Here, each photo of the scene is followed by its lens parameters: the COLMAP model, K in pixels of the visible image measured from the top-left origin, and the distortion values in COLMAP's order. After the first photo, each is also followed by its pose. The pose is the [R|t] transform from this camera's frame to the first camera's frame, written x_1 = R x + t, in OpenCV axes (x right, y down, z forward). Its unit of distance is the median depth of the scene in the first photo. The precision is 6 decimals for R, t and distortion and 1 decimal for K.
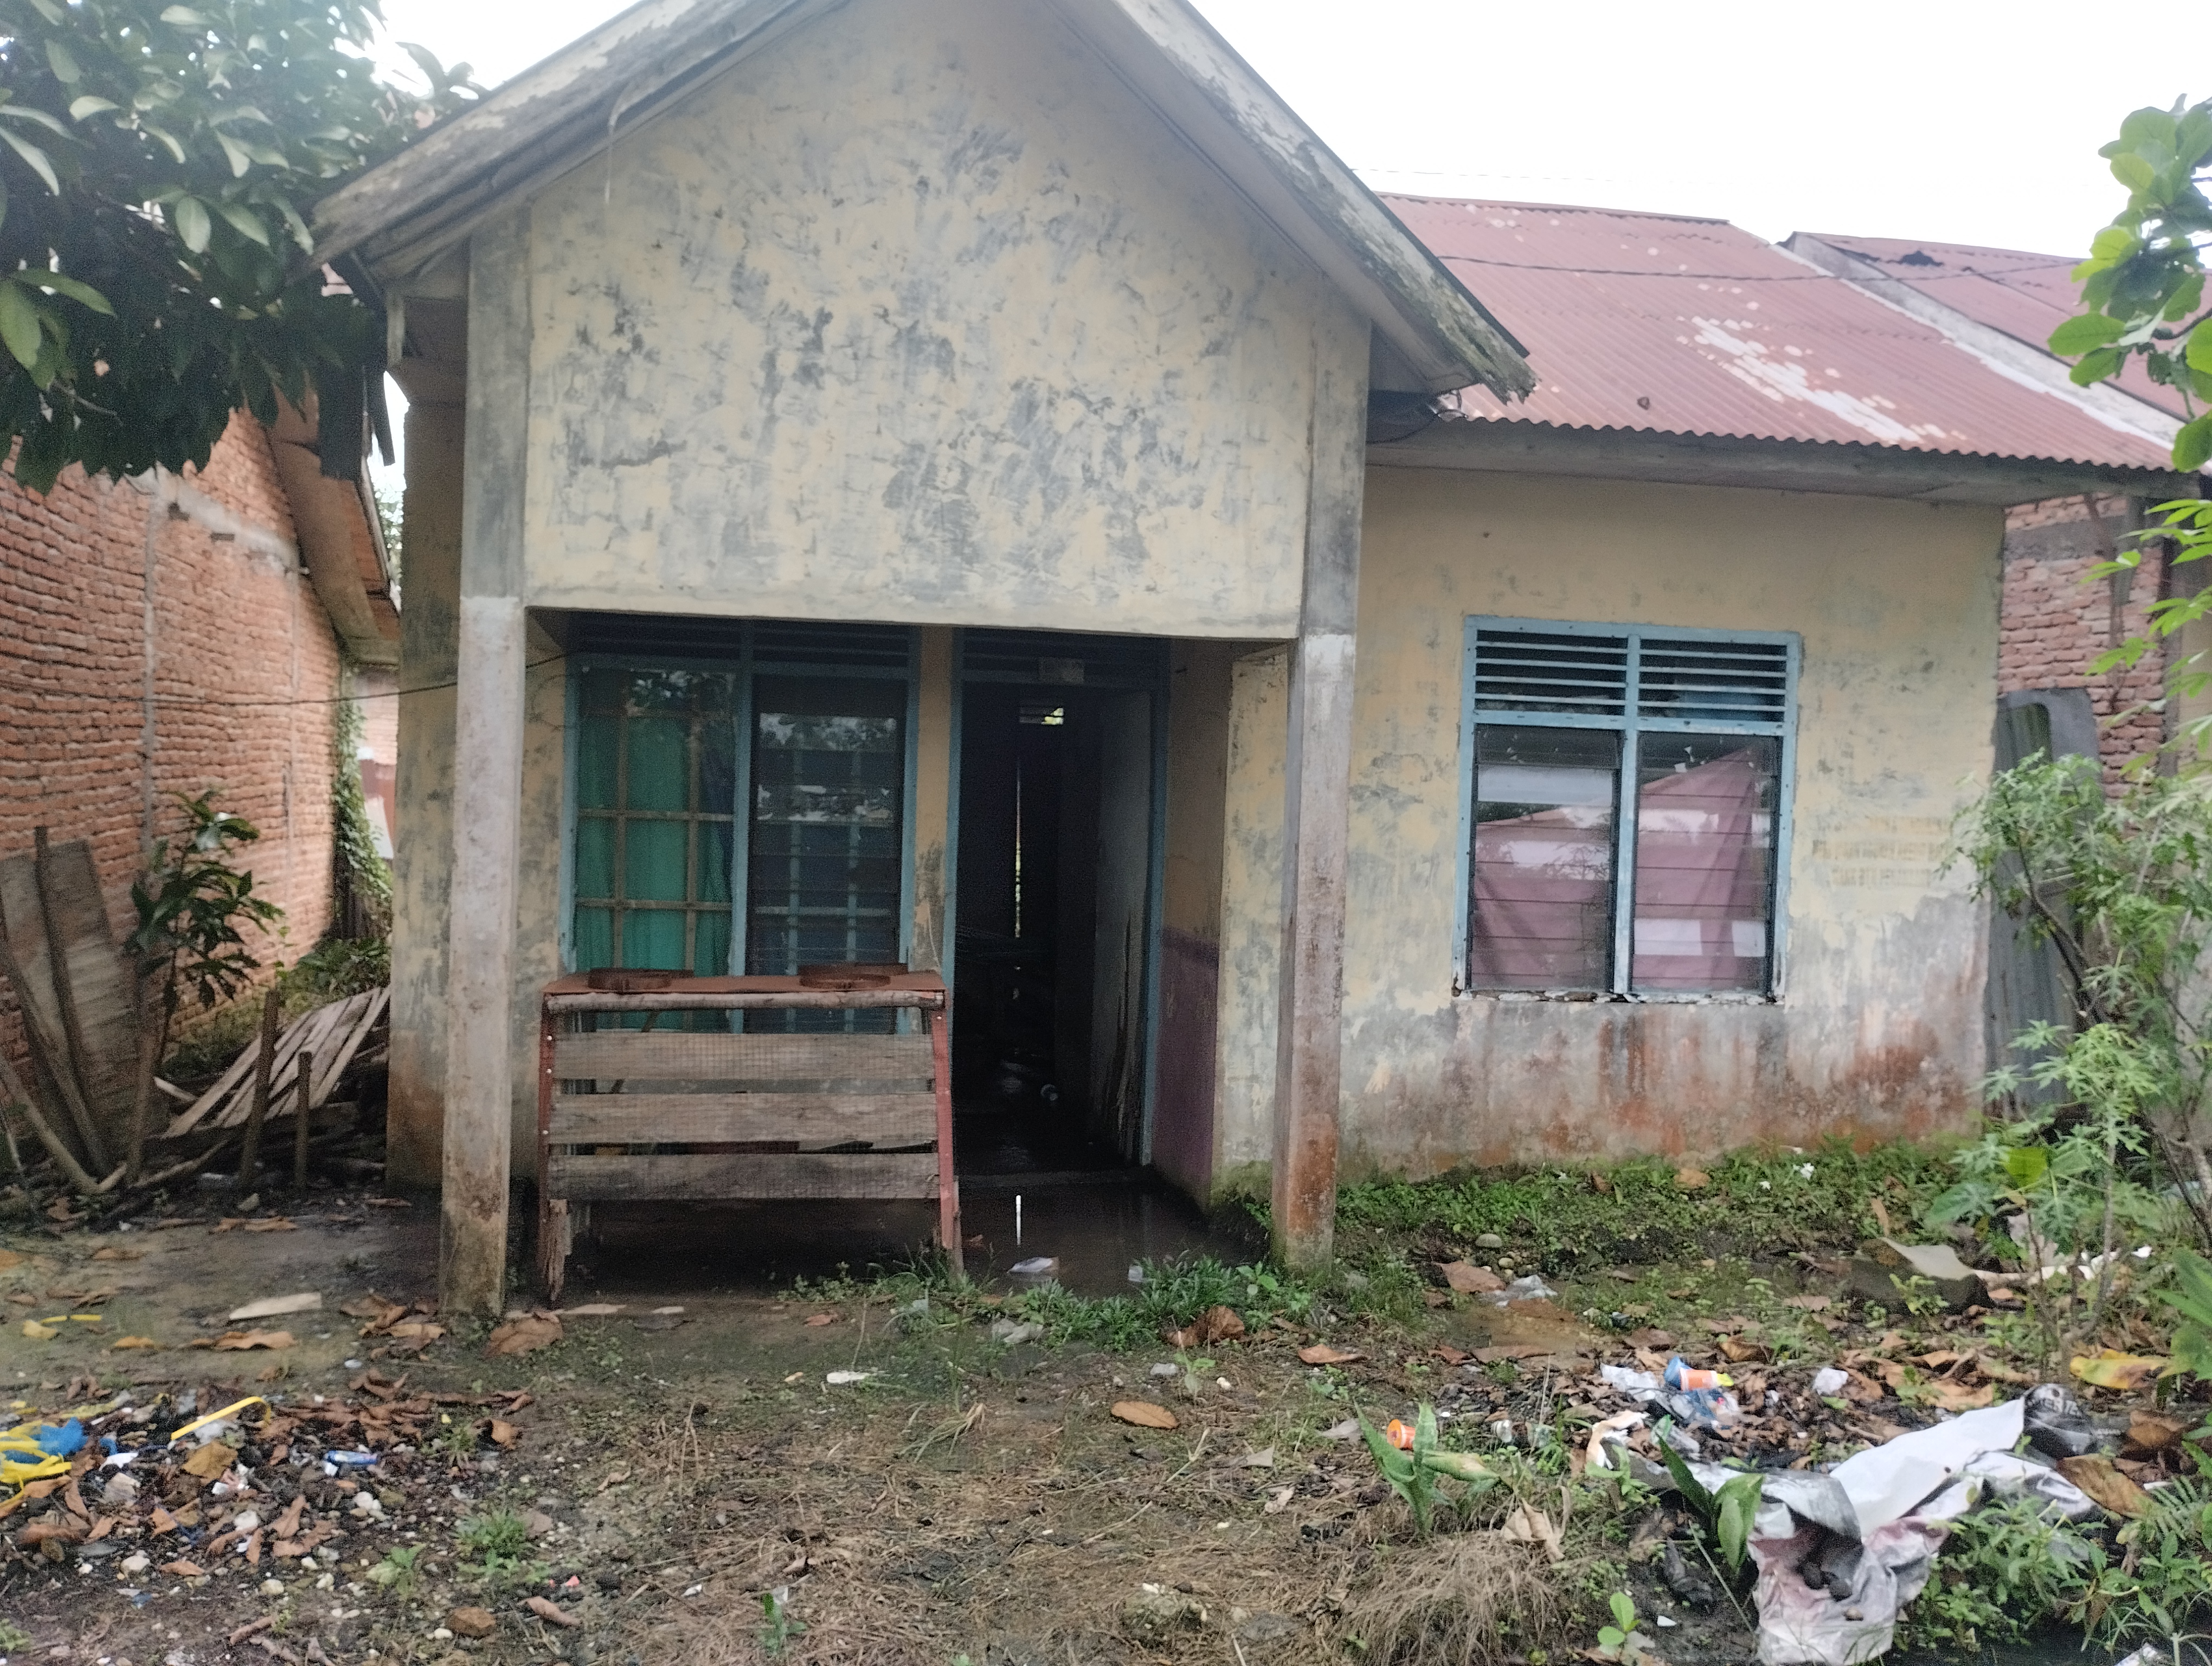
lens RADIAL K [[2001.3, 0, 1106.0], [0, 2001.3, 833.0], [0, 0, 1]] dist [0.037581, -0.001807]
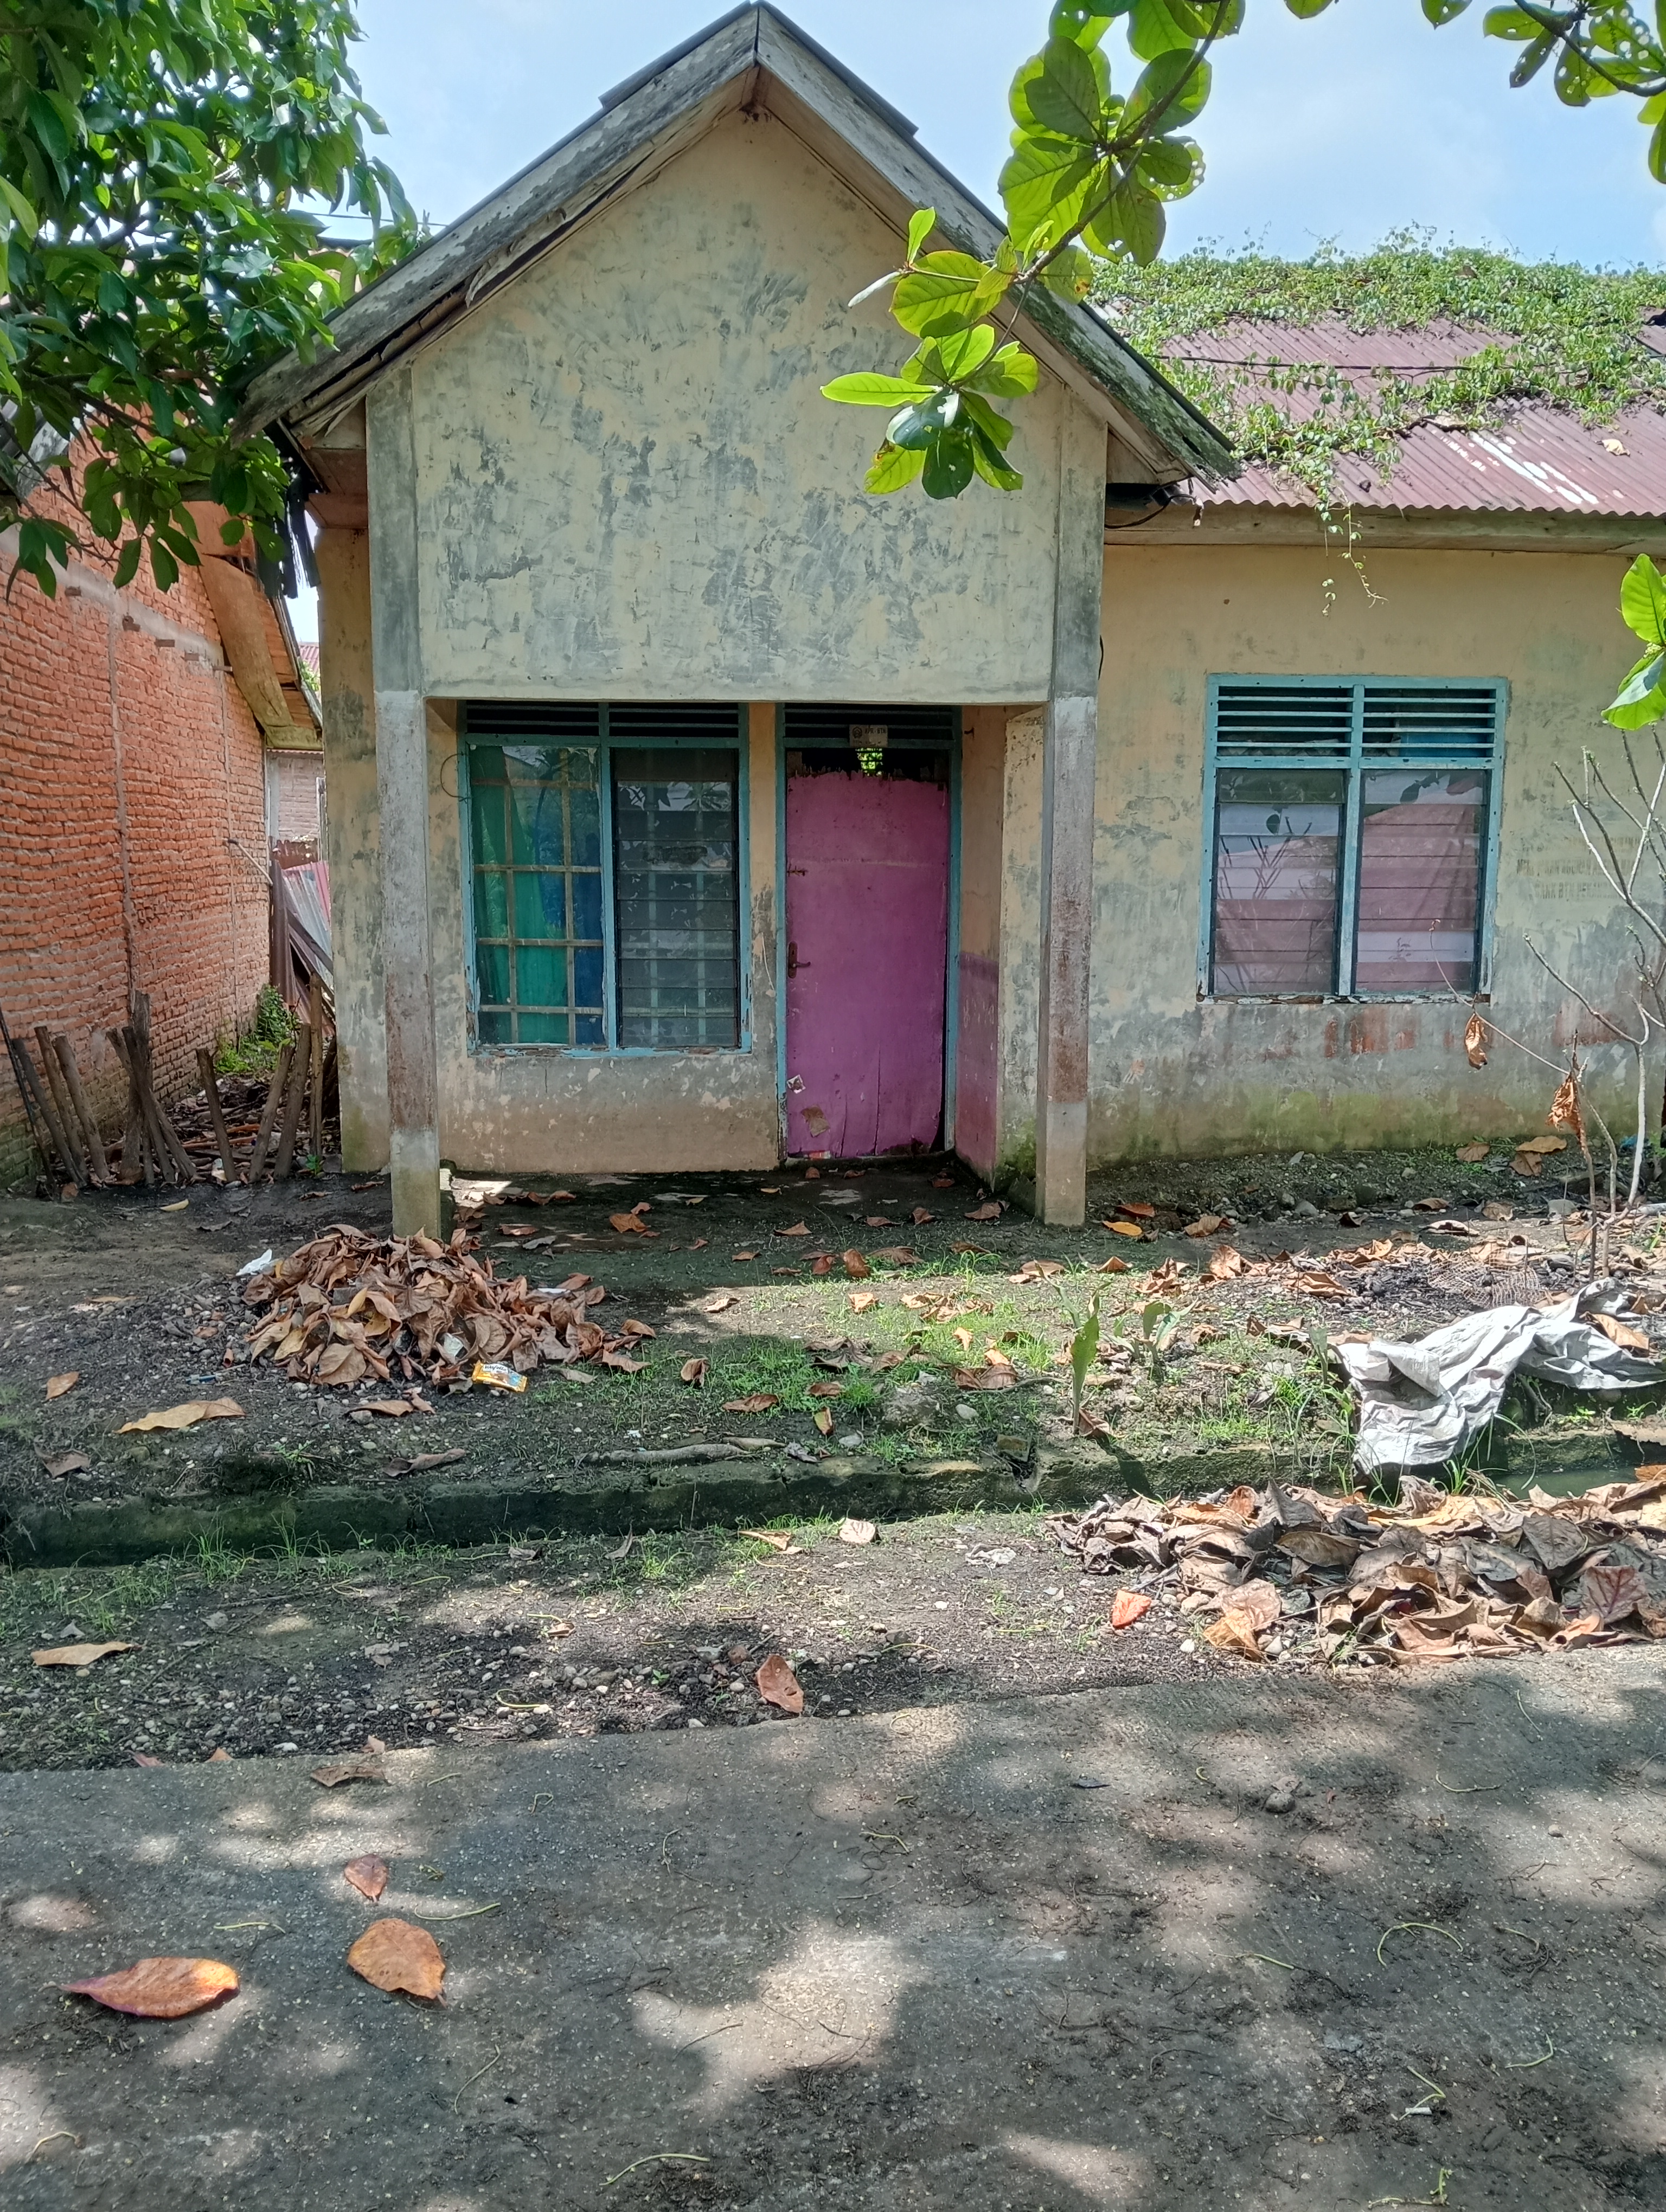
lens RADIAL K [[1923.3, 0, 838.6], [0, 1923.3, 1159.3], [0, 0, 1]] dist [0.148270, -0.378673]
pose [[0.996891, -0.018252, -0.076646, 0.047778], [0.028295, 0.990837, 0.132067, 0.016905], [0.073533, -0.133826, 0.988273, -0.183950]]
